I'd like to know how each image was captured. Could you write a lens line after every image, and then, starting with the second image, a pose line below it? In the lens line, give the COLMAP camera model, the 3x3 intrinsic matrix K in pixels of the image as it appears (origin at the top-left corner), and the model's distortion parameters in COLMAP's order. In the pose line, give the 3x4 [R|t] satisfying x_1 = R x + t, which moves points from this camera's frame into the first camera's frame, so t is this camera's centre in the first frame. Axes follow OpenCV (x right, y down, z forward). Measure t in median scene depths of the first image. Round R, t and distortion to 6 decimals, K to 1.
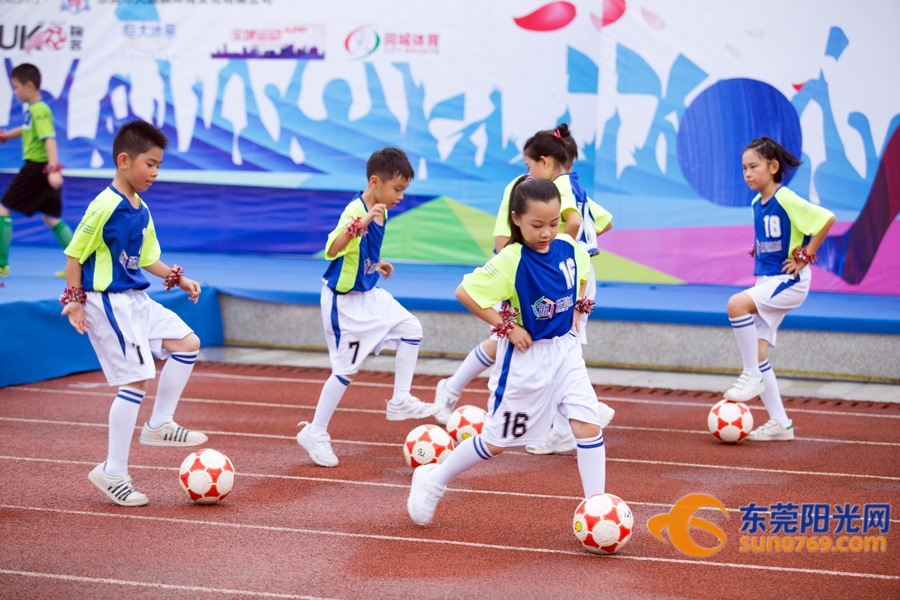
lens RADIAL K [[2726.5, 0, 451.3], [0, 2726.5, 297.8], [0, 0, 1]] dist [0.058121, 0.000000]
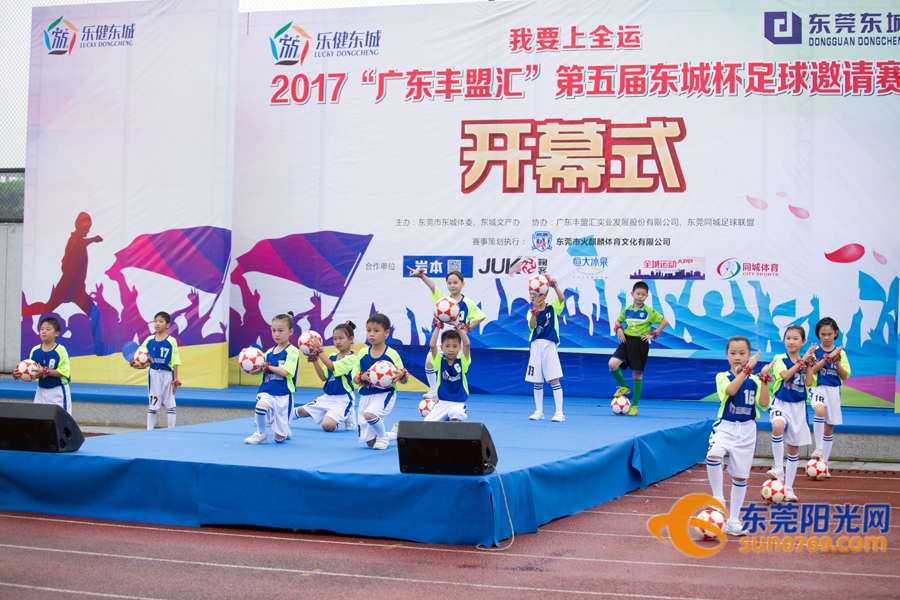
lens RADIAL K [[1911.0, 0, 451.6], [0, 1911.0, 300.4], [0, 0, 1]] dist [-0.267853, 0.000000]
pose [[0.999986, -0.005181, 0.000587, -0.198570], [0.005208, 0.997896, -0.064625, -0.002040], [-0.000251, 0.064627, 0.997909, -0.133710]]
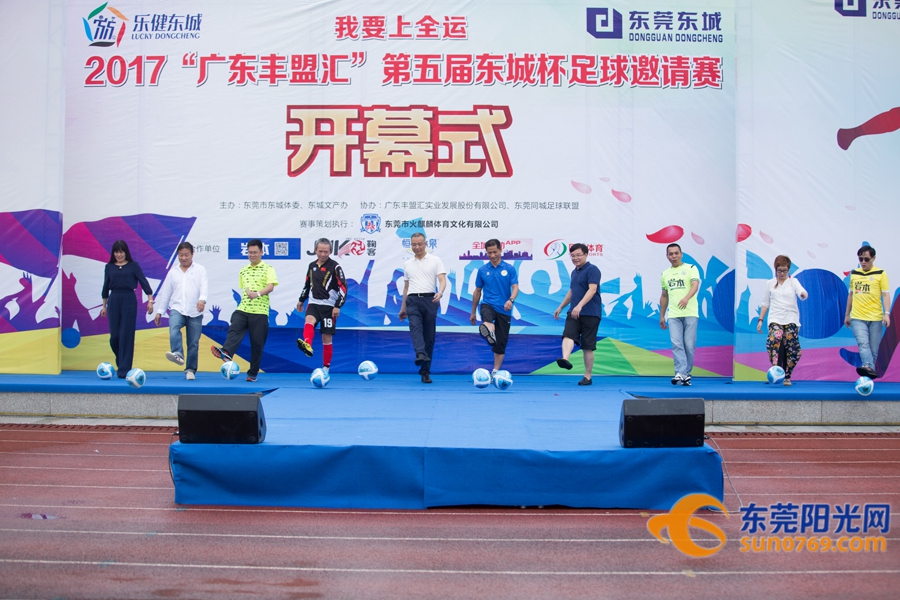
lens RADIAL K [[1911.0, 0, 426.7], [0, 1911.0, 292.2], [0, 0, 1]] dist [-0.267853, 0.000000]
pose [[0.949822, -0.017994, 0.312273, -0.486757], [0.034823, 0.998221, -0.048399, -0.010703], [-0.310846, 0.056844, 0.948759, -0.121707]]
